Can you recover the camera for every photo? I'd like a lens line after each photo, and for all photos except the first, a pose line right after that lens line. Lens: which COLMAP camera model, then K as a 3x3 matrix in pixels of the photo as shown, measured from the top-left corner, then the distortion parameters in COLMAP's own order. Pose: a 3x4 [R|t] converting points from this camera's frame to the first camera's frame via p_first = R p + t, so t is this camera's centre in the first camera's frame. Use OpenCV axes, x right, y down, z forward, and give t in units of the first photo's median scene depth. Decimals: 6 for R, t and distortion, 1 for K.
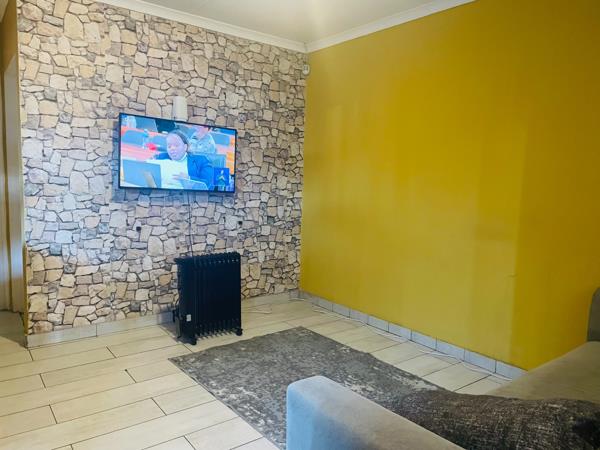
lens RADIAL K [[445.5, 0, 300.0], [0, 445.5, 225.0], [0, 0, 1]] dist [0.086791, -0.122216]
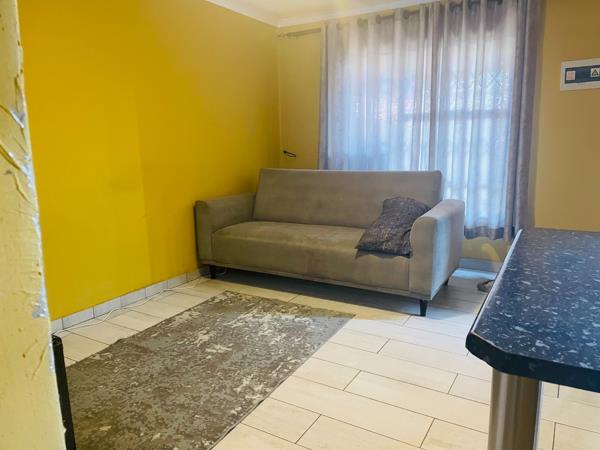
lens RADIAL K [[445.5, 0, 300.0], [0, 445.5, 225.0], [0, 0, 1]] dist [0.086791, -0.122216]
pose [[-0.377912, -0.192682, 0.905569, -0.821270], [0.098832, 0.964120, 0.246385, -0.126379], [-0.920551, 0.182611, -0.345309, 1.042492]]
